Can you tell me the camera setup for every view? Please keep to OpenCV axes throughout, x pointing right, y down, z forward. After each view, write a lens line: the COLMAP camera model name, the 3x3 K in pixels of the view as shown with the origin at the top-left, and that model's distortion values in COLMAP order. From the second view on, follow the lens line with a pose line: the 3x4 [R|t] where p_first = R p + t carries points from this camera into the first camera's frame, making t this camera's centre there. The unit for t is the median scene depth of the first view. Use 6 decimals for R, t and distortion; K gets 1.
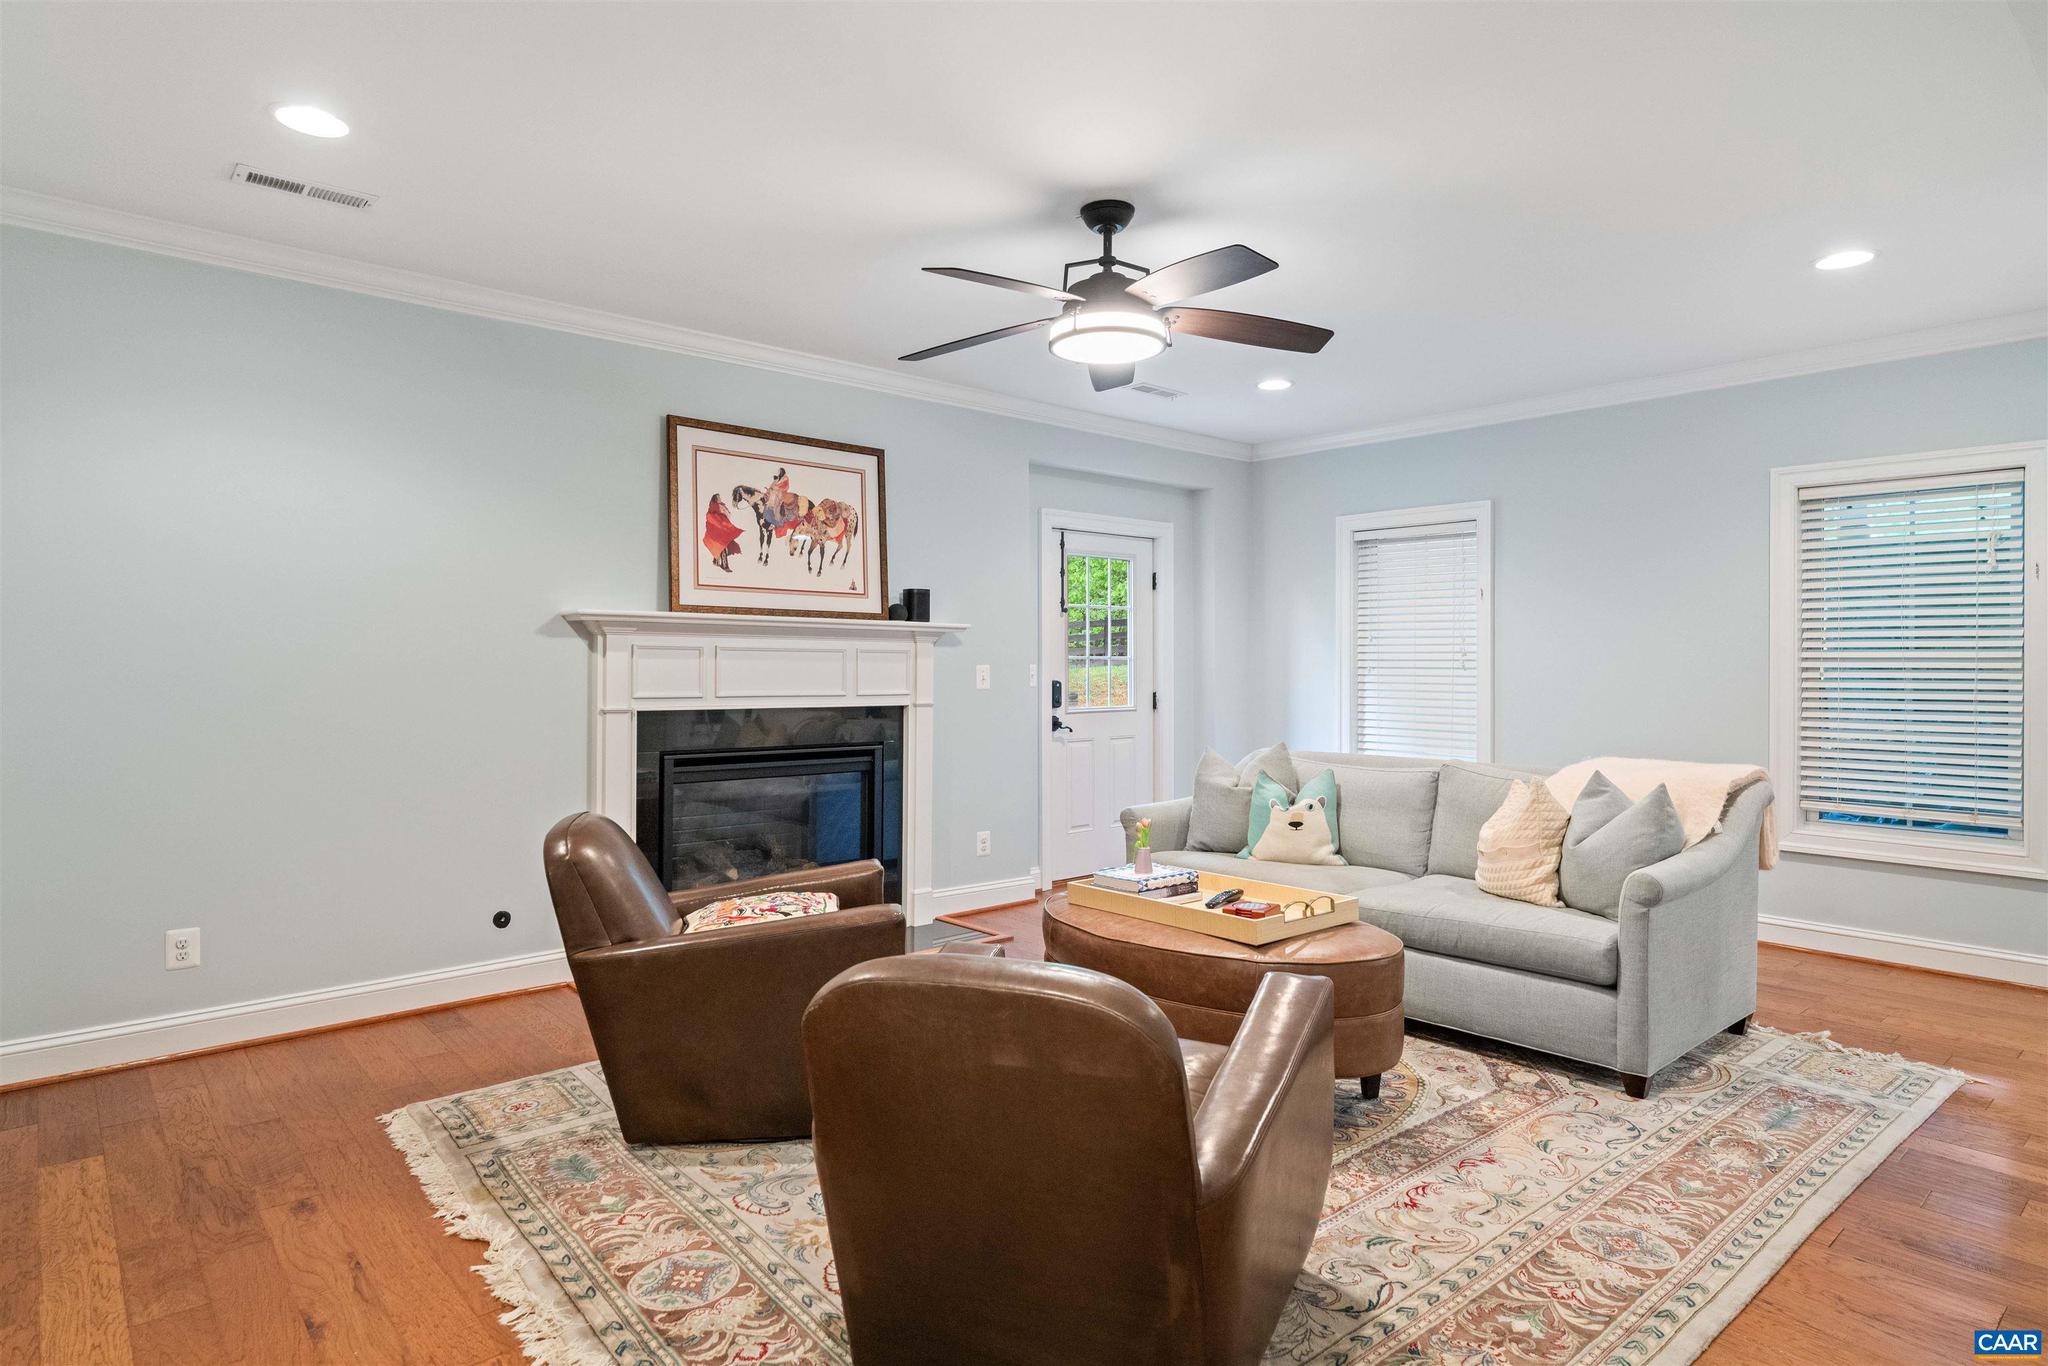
lens RADIAL K [[1134.8, 0, 1017.7], [0, 1134.8, 668.6], [0, 0, 1]] dist [0.002927, 0.000567]
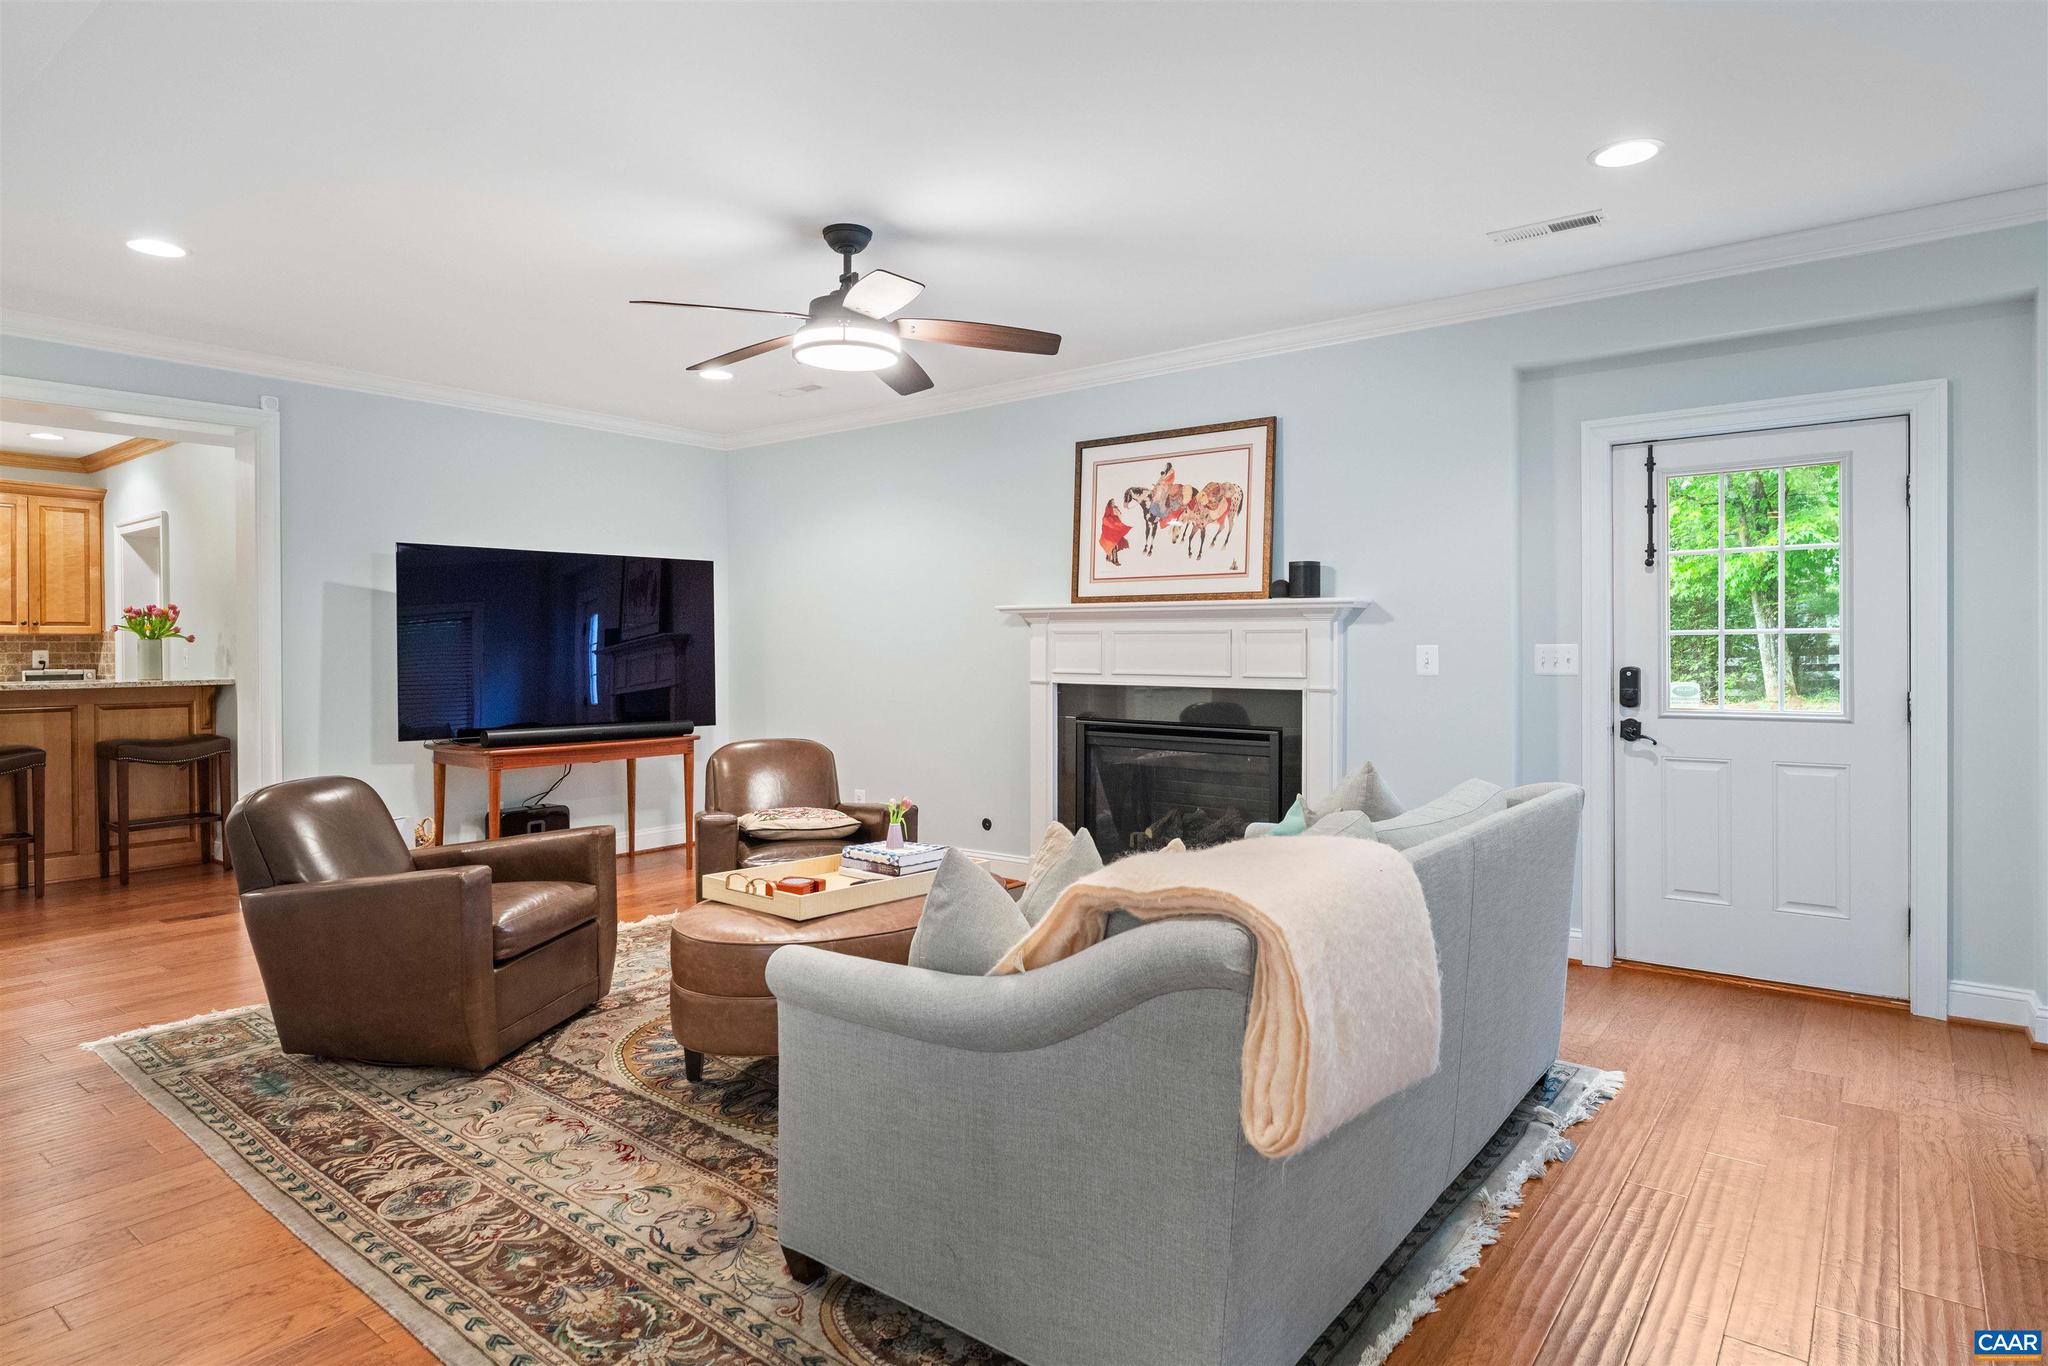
lens RADIAL K [[1134.8, 0, 1018.9], [0, 1134.8, 649.8], [0, 0, 1]] dist [0.002927, 0.000567]
pose [[0.177097, 0.000659, -0.984193, 0.840259], [-0.000020, 1.000000, 0.000666, -0.000391], [0.984193, -0.000098, 0.177097, 0.681860]]
